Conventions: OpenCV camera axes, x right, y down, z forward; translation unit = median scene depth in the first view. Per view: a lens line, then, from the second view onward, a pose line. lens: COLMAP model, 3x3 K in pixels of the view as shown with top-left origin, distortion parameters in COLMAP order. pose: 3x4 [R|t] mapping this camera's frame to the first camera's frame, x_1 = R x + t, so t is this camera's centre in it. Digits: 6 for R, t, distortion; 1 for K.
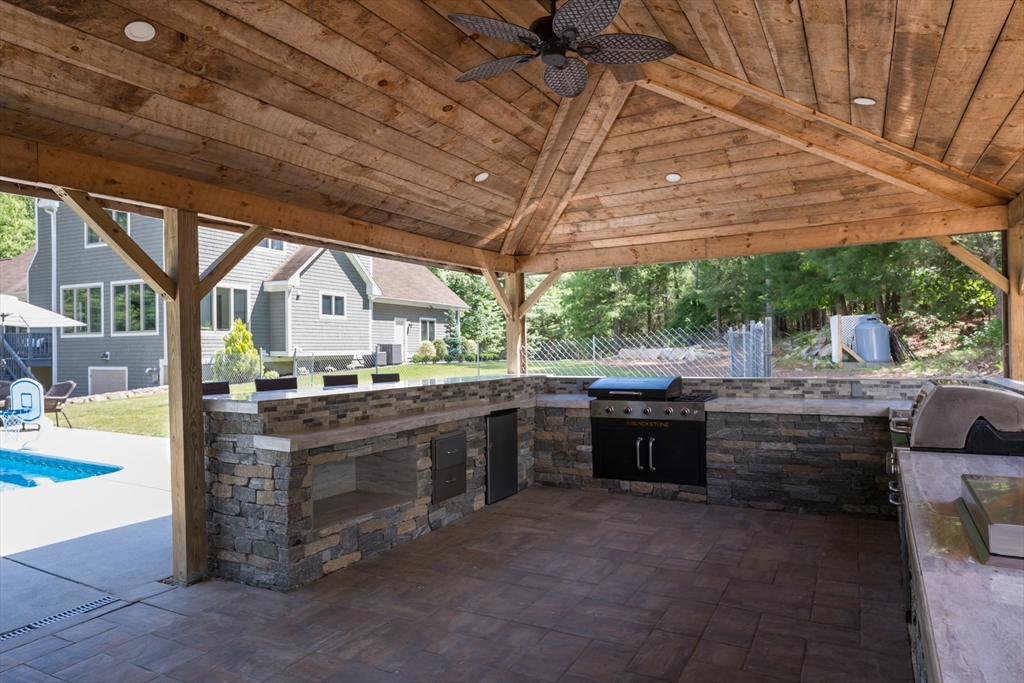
lens RADIAL K [[639.9, 0, 512.0], [0, 639.9, 341.5], [0, 0, 1]] dist [-0.000148, 0.000206]
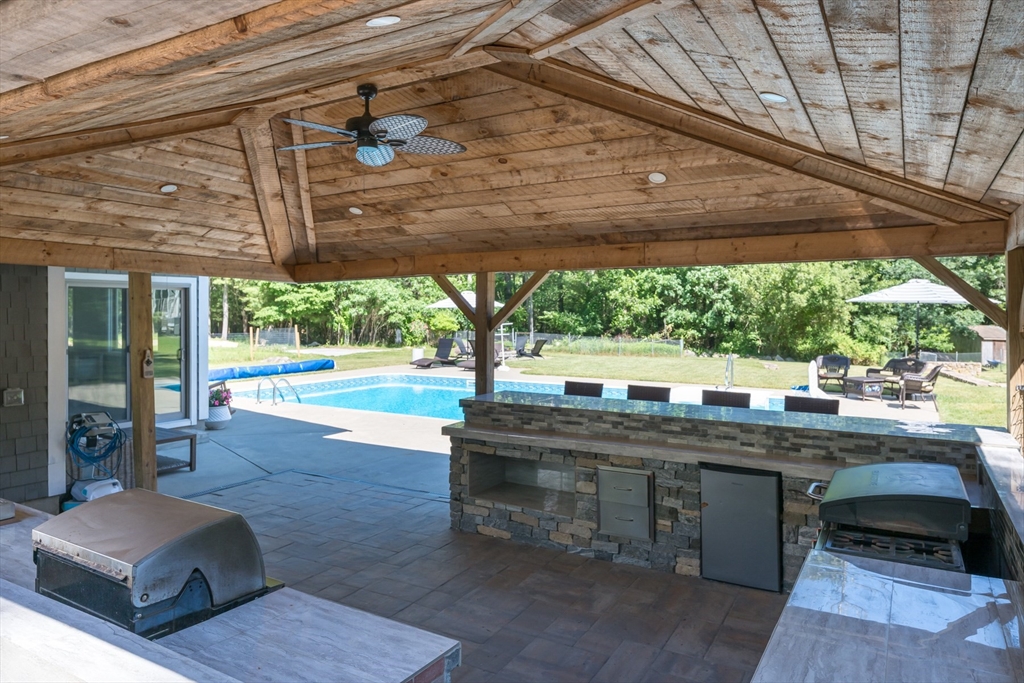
lens RADIAL K [[668.5, 0, 511.1], [0, 668.5, 306.8], [0, 0, 1]] dist [-0.002099, -0.000289]
pose [[-0.032483, 0.008688, -0.999435, 0.980801], [0.015750, 0.999843, 0.008179, -0.113805], [0.999348, -0.015476, -0.032614, 0.972346]]
